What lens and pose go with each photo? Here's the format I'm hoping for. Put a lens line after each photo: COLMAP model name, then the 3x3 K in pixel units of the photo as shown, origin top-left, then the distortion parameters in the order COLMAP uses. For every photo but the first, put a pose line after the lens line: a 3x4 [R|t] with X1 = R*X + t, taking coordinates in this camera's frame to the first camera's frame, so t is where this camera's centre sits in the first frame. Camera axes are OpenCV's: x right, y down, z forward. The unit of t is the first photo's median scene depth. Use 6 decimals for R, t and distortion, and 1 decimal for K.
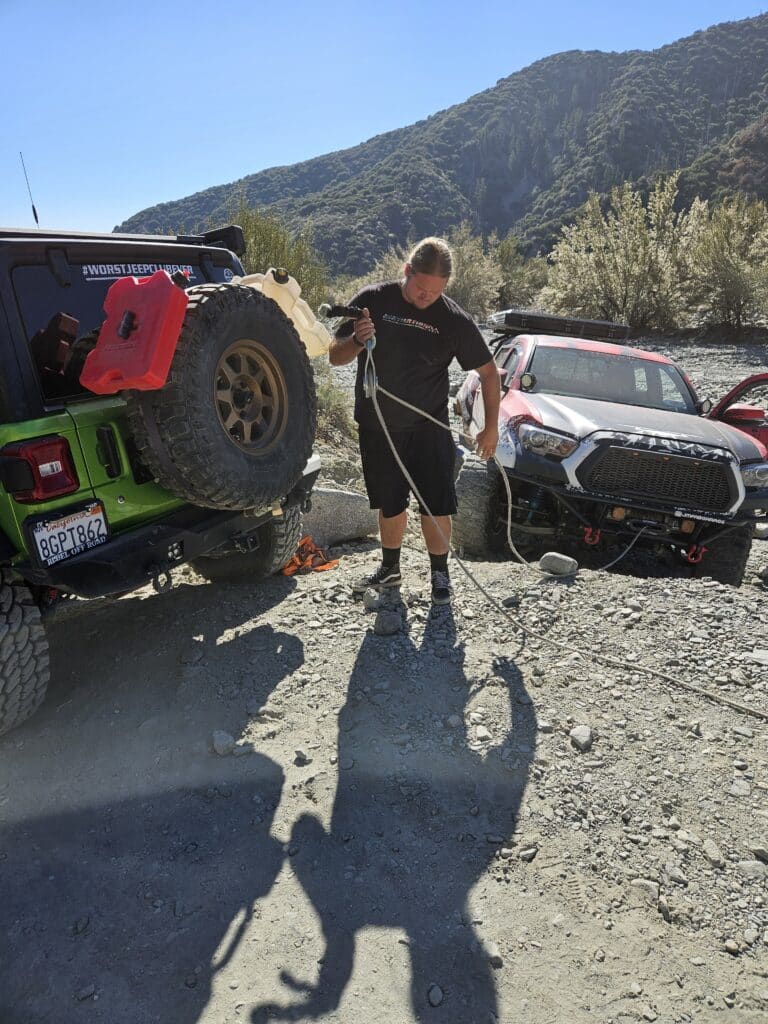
lens RADIAL K [[698.5, 0, 384.0], [0, 698.5, 512.0], [0, 0, 1]] dist [0.059615, -0.063330]
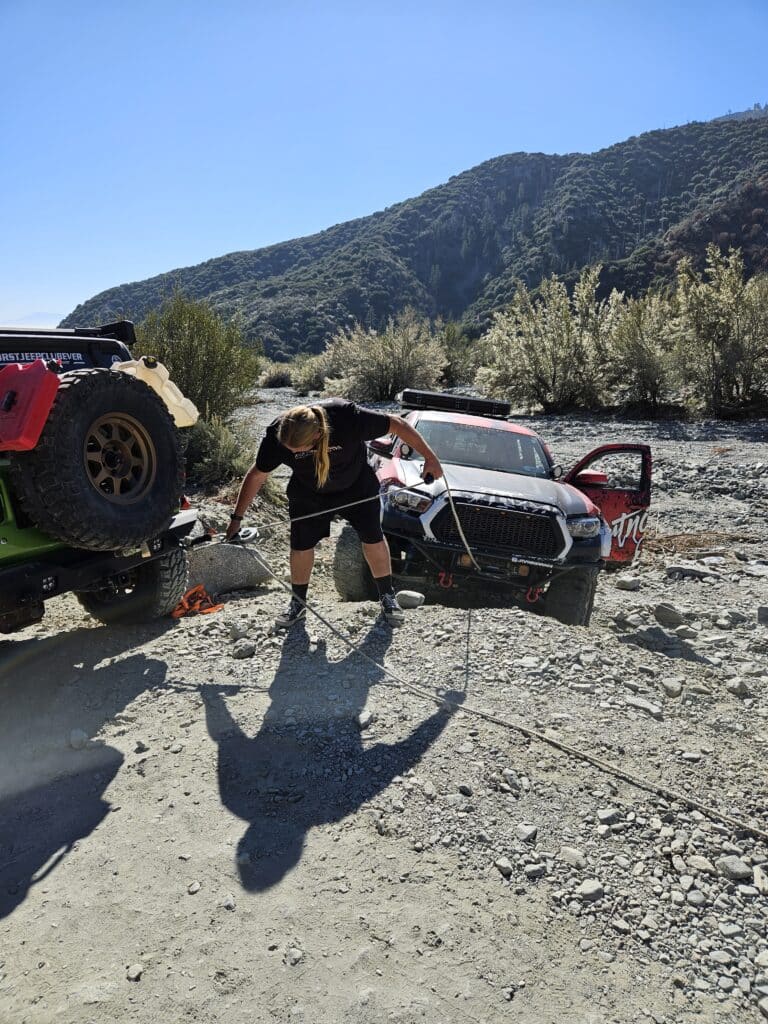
lens RADIAL K [[698.5, 0, 384.0], [0, 698.5, 512.0], [0, 0, 1]] dist [0.059615, -0.063330]
pose [[0.998299, -0.005497, 0.058047, 0.166057], [0.011453, 0.994639, -0.102772, 0.051792], [-0.057171, 0.103262, 0.993010, -0.201715]]
